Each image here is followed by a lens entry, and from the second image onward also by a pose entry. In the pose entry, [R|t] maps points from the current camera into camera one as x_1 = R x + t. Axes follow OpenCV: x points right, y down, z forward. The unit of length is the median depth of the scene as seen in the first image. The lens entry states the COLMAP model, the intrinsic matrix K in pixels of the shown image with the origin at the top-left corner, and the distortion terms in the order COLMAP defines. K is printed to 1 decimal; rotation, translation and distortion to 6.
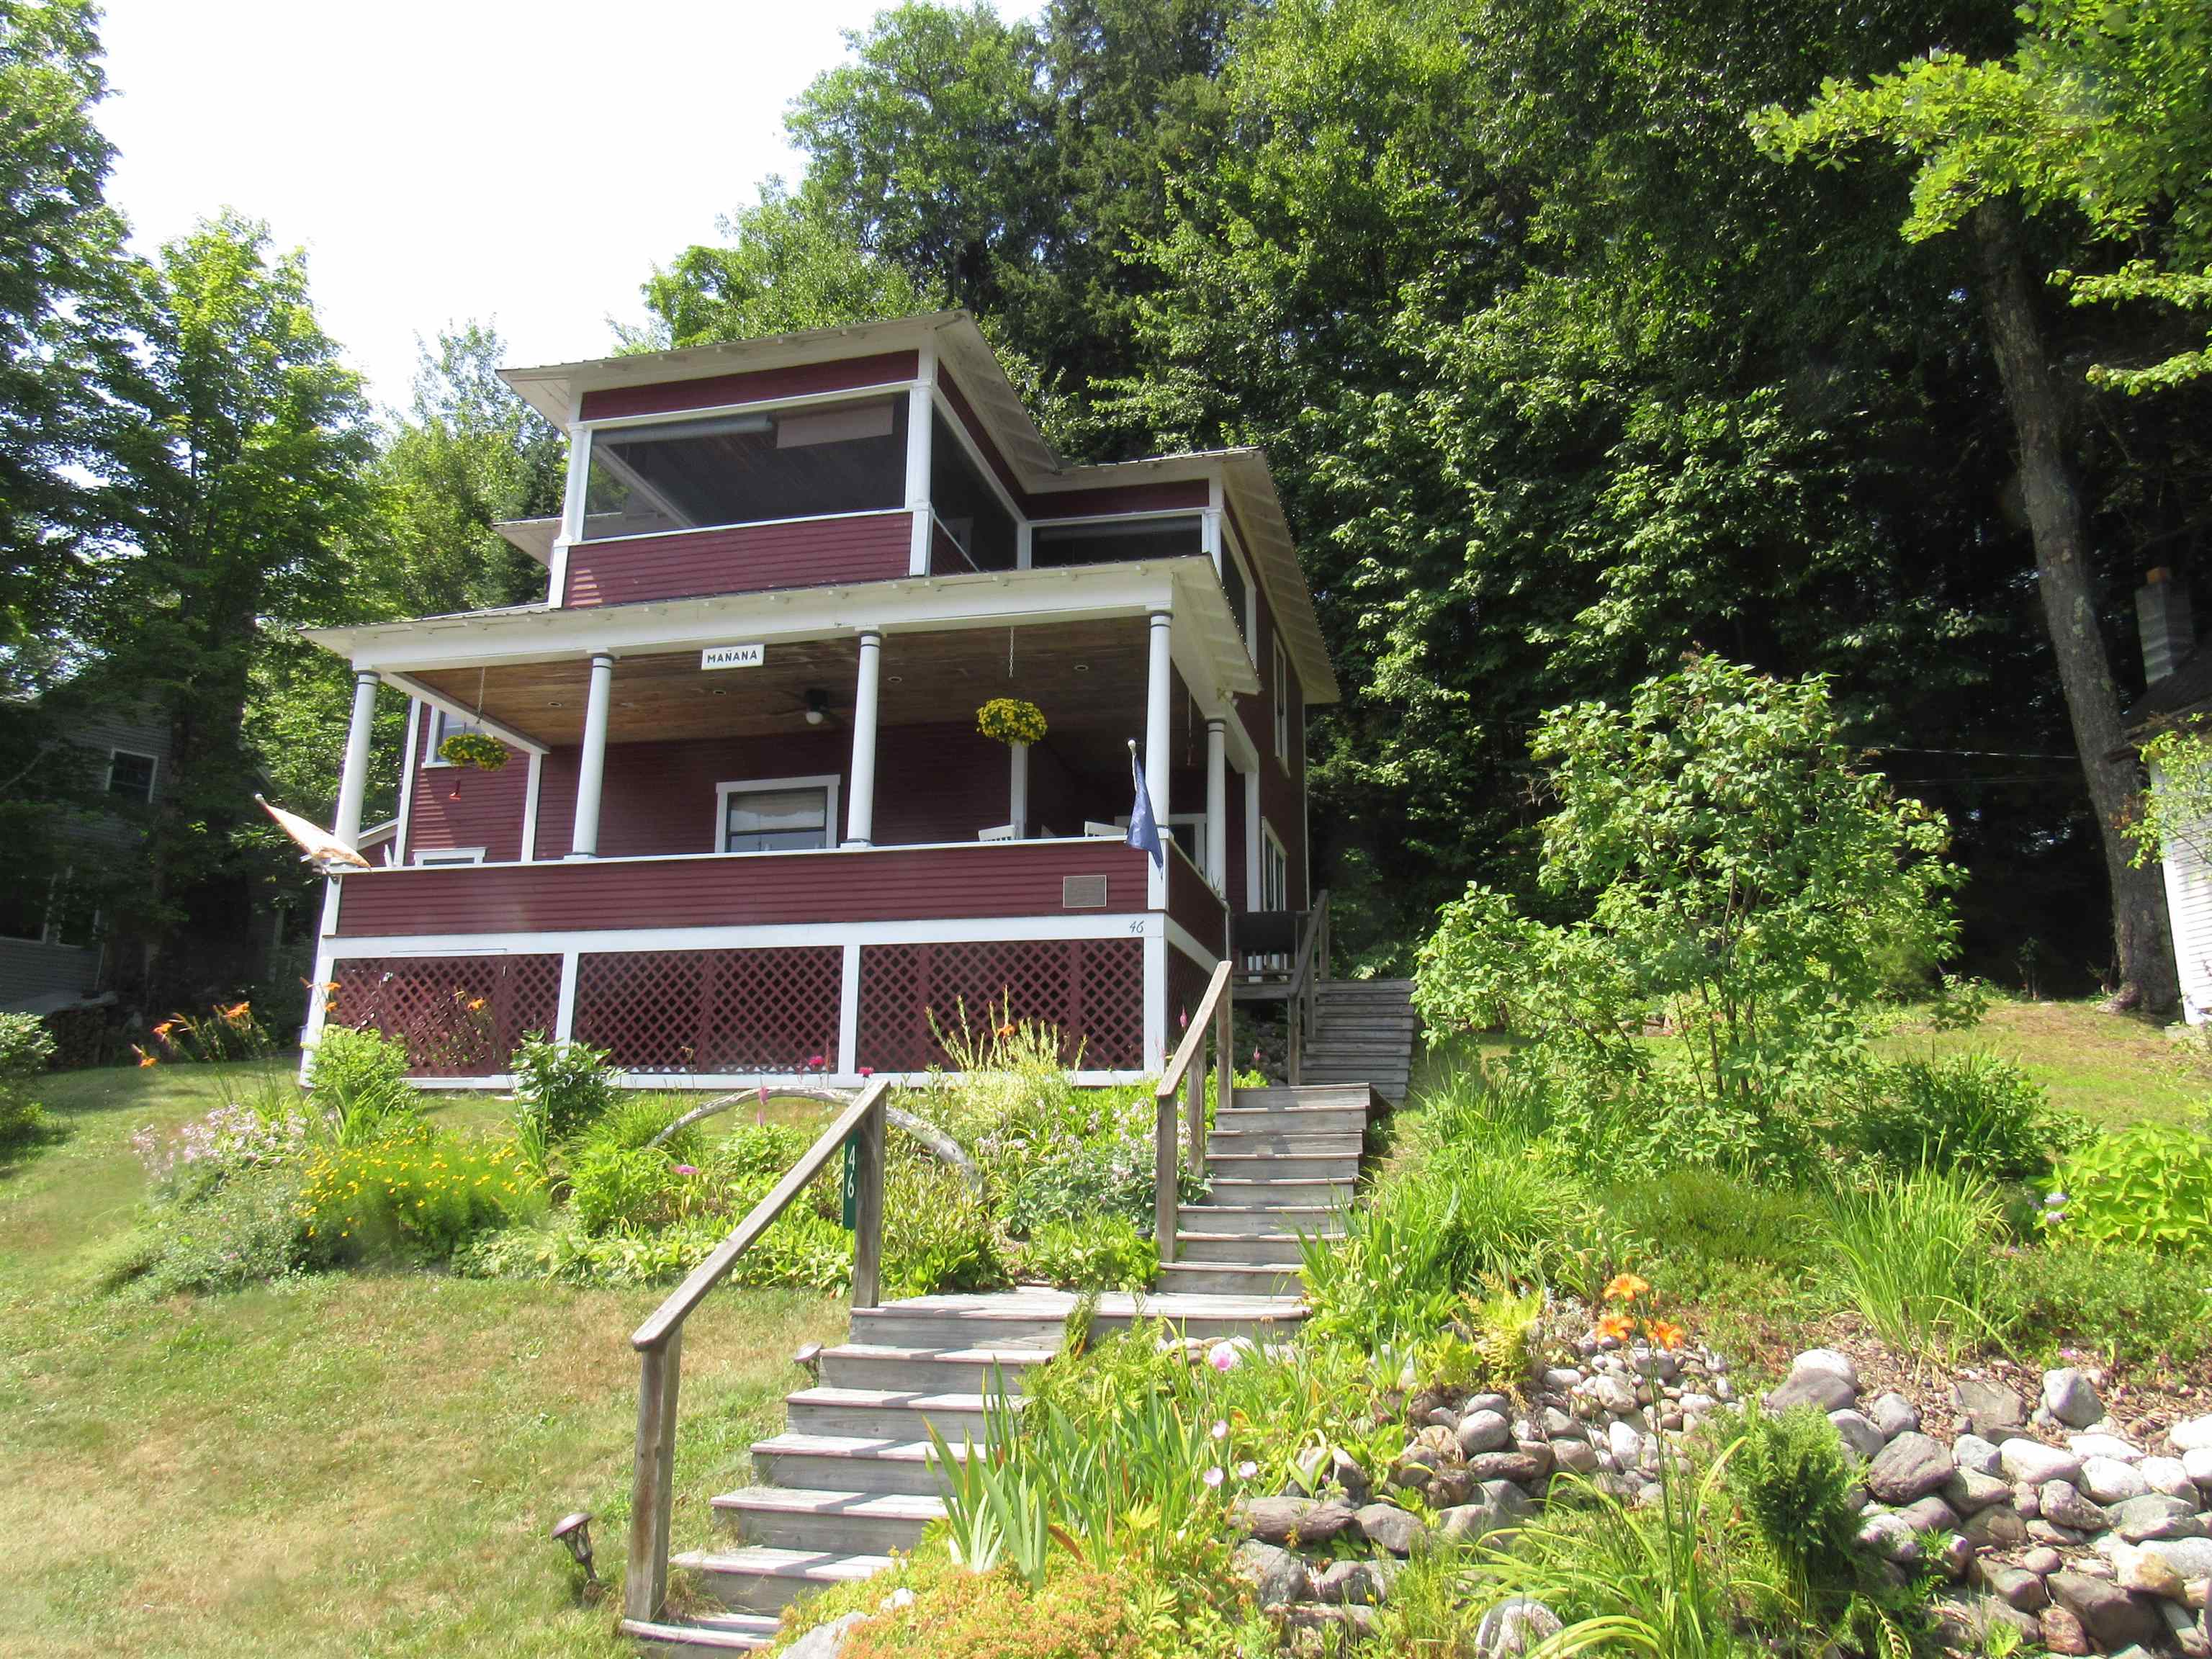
lens RADIAL K [[1584.6, 0, 1100.8], [0, 1584.6, 849.1], [0, 0, 1]] dist [-0.028592, 0.003458]
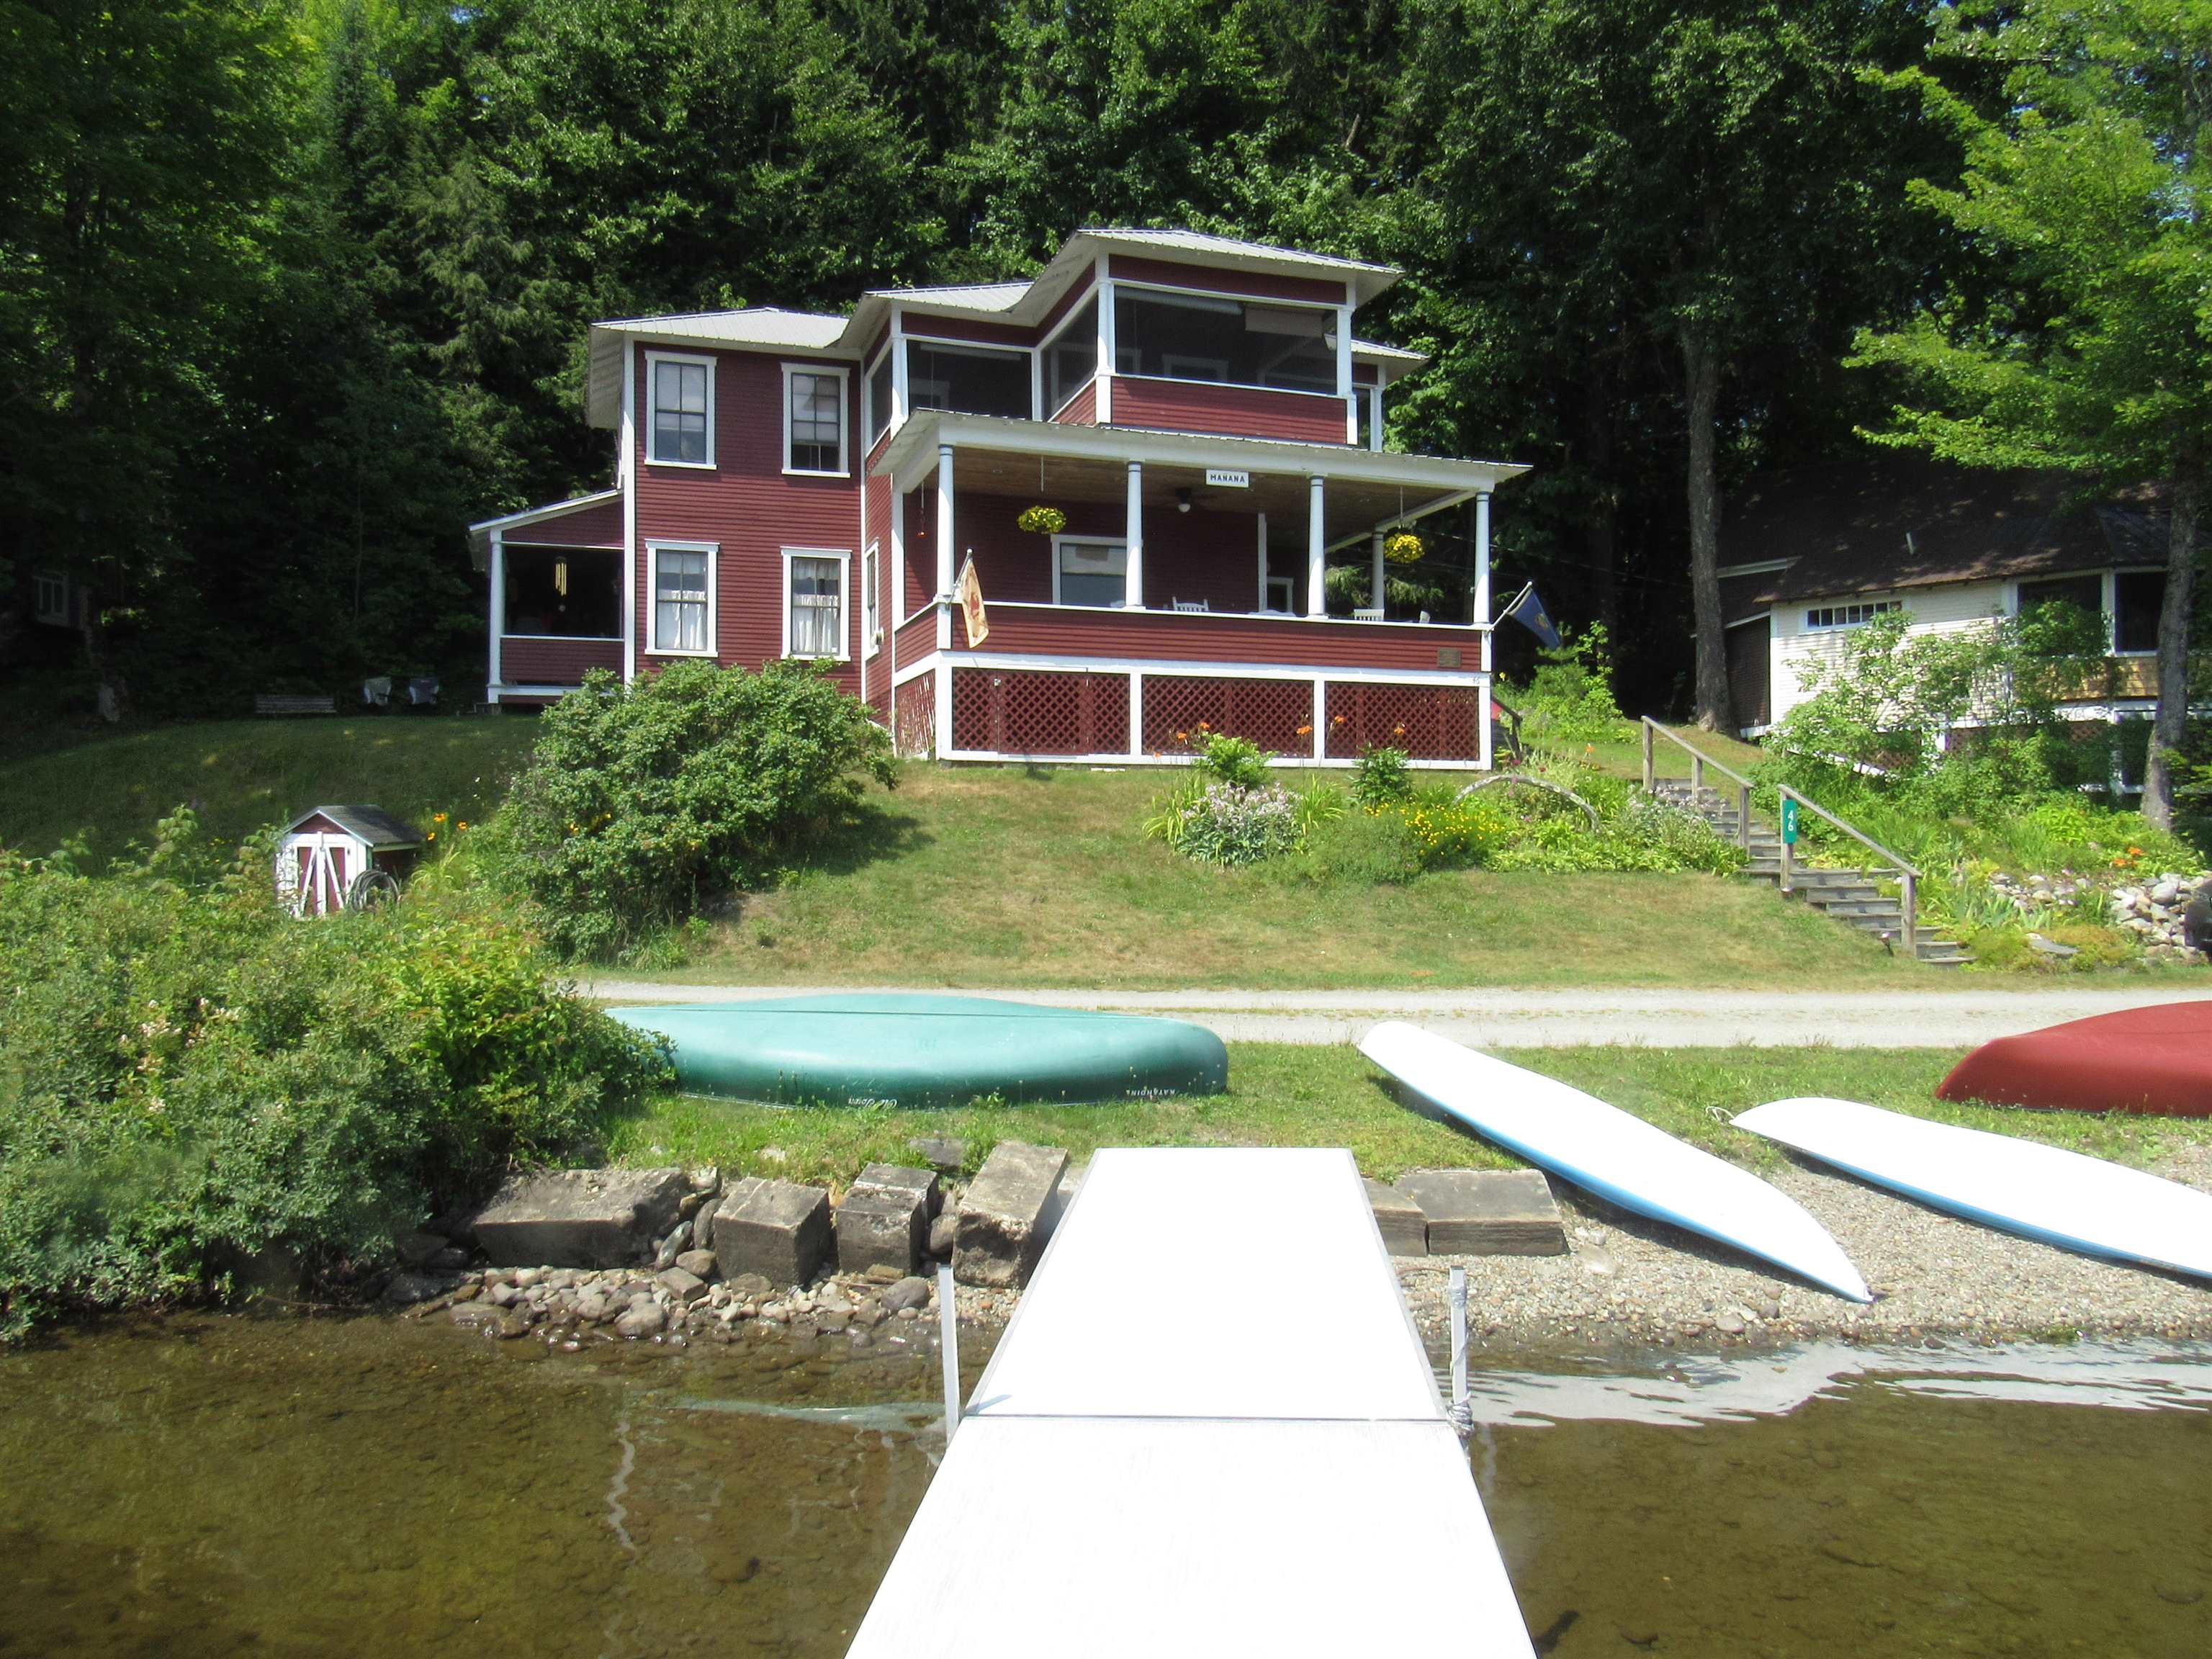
lens RADIAL K [[1596.0, 0, 1091.1], [0, 1596.0, 839.4], [0, 0, 1]] dist [-0.017650, 0.006145]
pose [[0.843824, -0.012247, 0.536480, -1.117406], [-0.107920, 0.975440, 0.192014, -0.061955], [-0.525656, -0.219923, 0.821778, -0.234326]]
